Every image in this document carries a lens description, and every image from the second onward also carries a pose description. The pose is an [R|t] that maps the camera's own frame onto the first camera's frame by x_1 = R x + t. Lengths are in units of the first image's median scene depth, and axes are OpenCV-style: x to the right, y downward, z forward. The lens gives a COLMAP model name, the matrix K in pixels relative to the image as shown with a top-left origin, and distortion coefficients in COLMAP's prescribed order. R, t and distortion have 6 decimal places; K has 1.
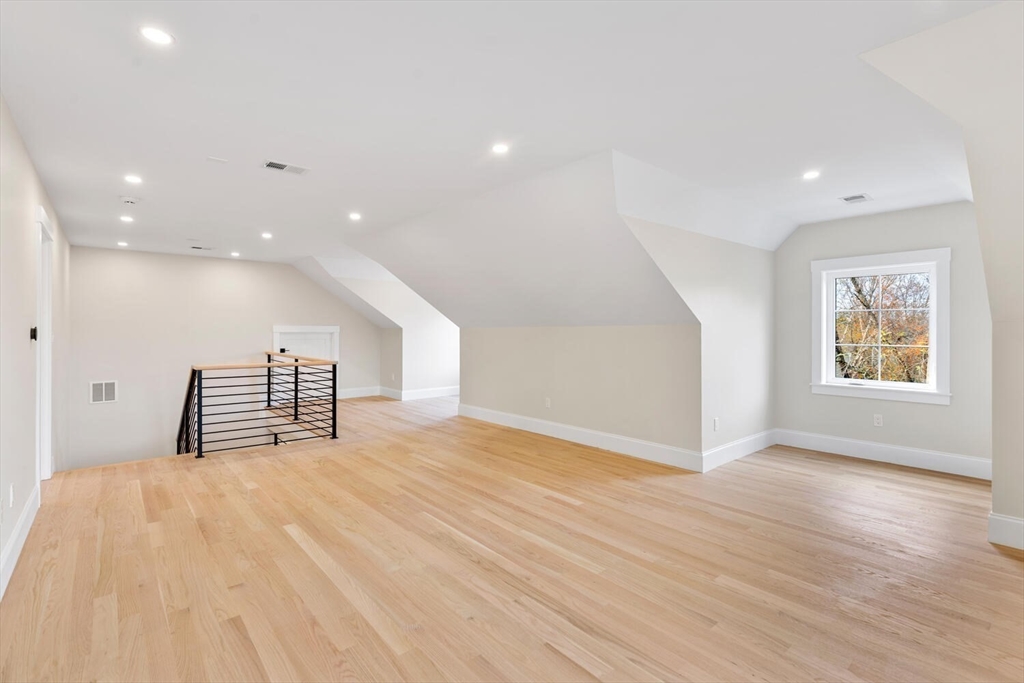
lens RADIAL K [[464.1, 0, 511.0], [0, 464.1, 335.0], [0, 0, 1]] dist [0.004396, 0.000841]
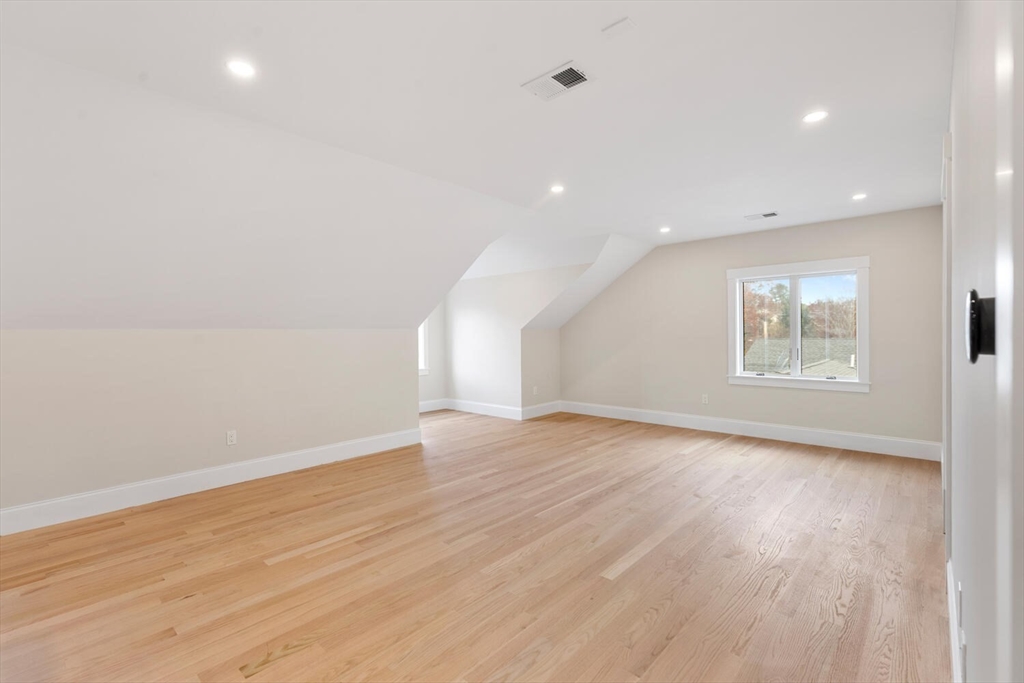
lens RADIAL K [[464.1, 0, 511.1], [0, 464.1, 339.8], [0, 0, 1]] dist [0.004396, 0.000841]
pose [[-0.116764, -0.011255, 0.993096, -1.105654], [0.019174, 0.999724, 0.013585, 0.001545], [-0.992975, 0.020628, -0.116516, 1.121901]]
